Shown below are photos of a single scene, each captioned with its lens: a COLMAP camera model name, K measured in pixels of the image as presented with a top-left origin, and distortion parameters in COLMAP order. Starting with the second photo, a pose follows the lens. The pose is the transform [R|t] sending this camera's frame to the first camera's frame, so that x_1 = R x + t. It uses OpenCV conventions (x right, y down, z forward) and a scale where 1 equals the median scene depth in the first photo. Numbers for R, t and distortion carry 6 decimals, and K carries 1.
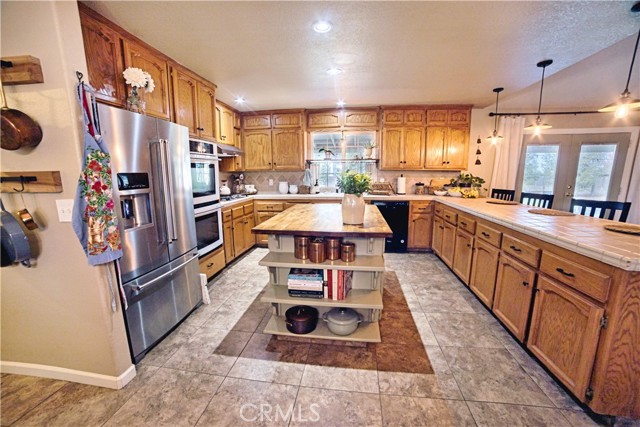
lens RADIAL K [[258.7, 0, 318.0], [0, 258.7, 216.8], [0, 0, 1]] dist [-0.104336, 0.034213]
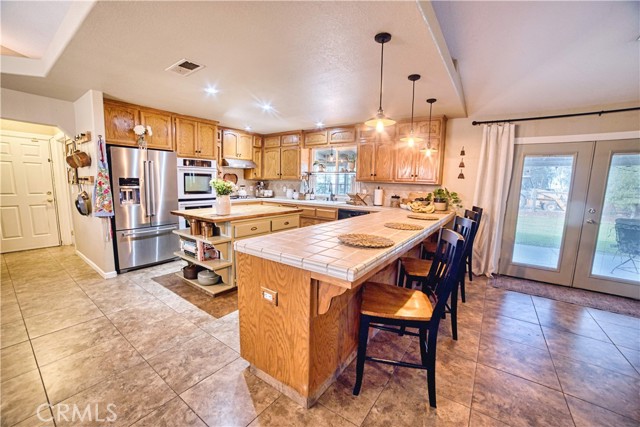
lens RADIAL K [[258.7, 0, 318.0], [0, 258.7, 216.8], [0, 0, 1]] dist [-0.104336, 0.034213]
pose [[0.887900, 0.093346, -0.450467, 1.020894], [-0.111972, 0.993601, -0.014809, -0.002024], [0.446202, 0.063588, 0.892670, -0.061823]]
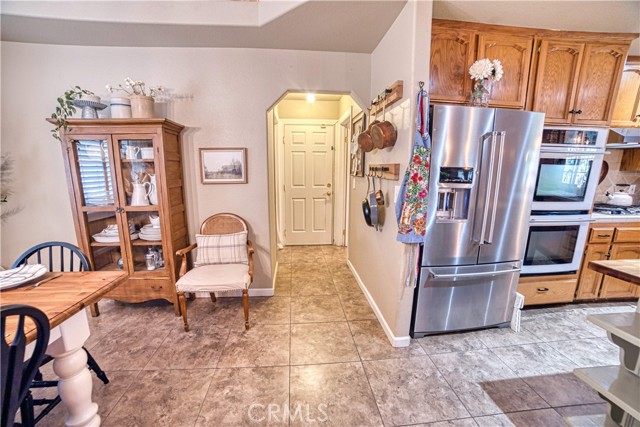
lens RADIAL K [[258.7, 0, 318.0], [0, 258.7, 216.8], [0, 0, 1]] dist [-0.104336, 0.034213]
pose [[0.233978, 0.190670, -0.953362, 0.090729], [-0.174484, 0.972896, 0.151755, -0.022931], [0.956457, 0.130839, 0.260905, 0.131316]]
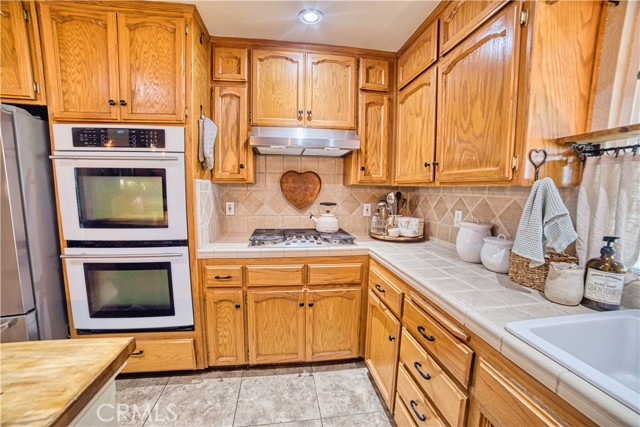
lens RADIAL K [[258.7, 0, 318.0], [0, 258.7, 216.8], [0, 0, 1]] dist [-0.104336, 0.034213]
pose [[0.285595, 0.119550, -0.950864, 0.177048], [-0.180558, 0.981132, 0.069125, -0.239838], [0.941188, 0.151944, 0.301792, 1.357996]]
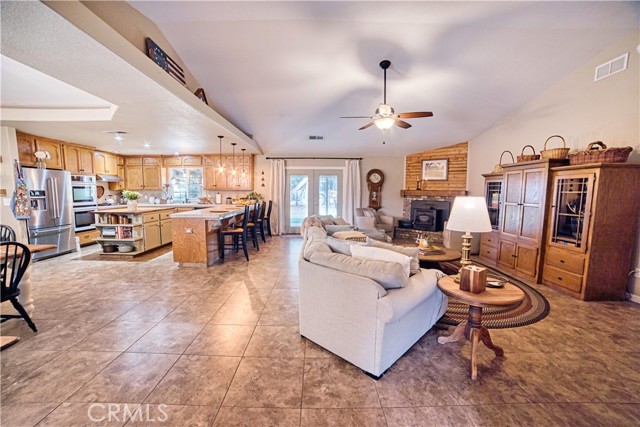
lens RADIAL K [[258.7, 0, 318.0], [0, 258.7, 216.8], [0, 0, 1]] dist [-0.104336, 0.034213]
pose [[0.988513, 0.001194, 0.151128, 1.267005], [0.009723, 0.997395, -0.071480, 0.219715], [-0.150820, 0.072129, 0.985926, -1.356838]]
